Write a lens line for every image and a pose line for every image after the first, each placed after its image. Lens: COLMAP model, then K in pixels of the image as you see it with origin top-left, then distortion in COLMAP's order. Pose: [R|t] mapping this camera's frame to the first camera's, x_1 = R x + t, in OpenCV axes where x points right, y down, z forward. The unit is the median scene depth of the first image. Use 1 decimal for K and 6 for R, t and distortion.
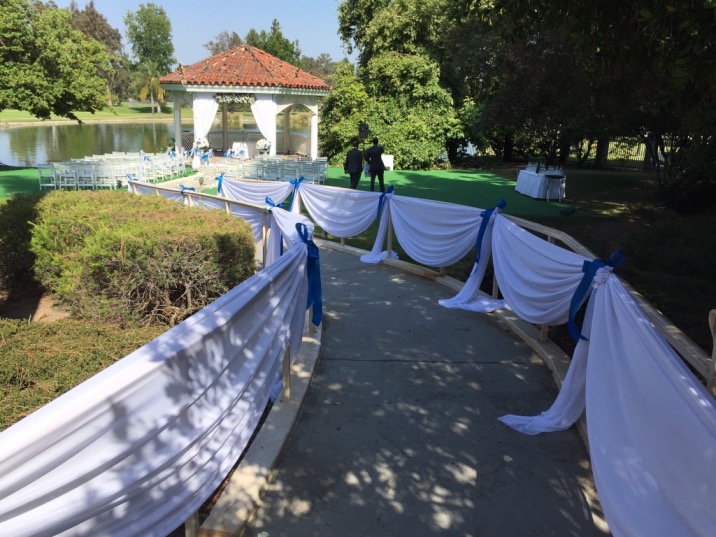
lens RADIAL K [[681.3, 0, 358.0], [0, 681.3, 268.5], [0, 0, 1]] dist [0.064032, -0.003390]
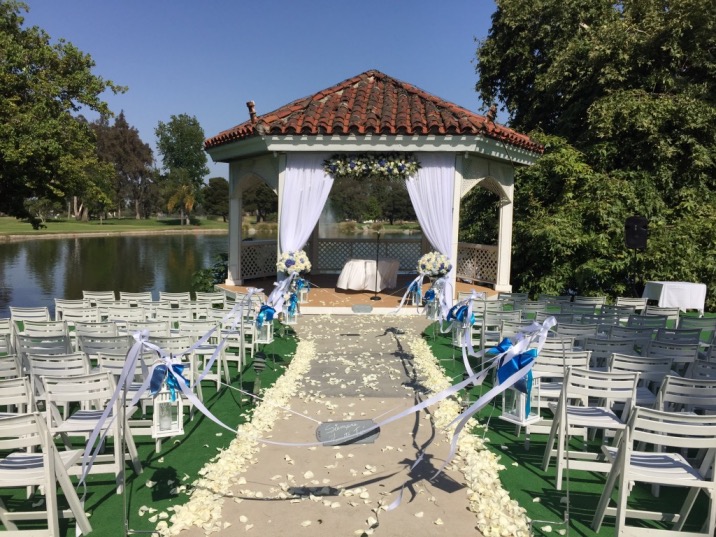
lens RADIAL K [[599.0, 0, 358.0], [0, 599.0, 268.5], [0, 0, 1]] dist [0.097203, 0.000722]
pose [[0.999962, -0.008473, 0.001808, -0.170773], [0.008651, 0.987883, -0.154960, -0.106582], [-0.000473, 0.154970, 0.987919, 0.553579]]
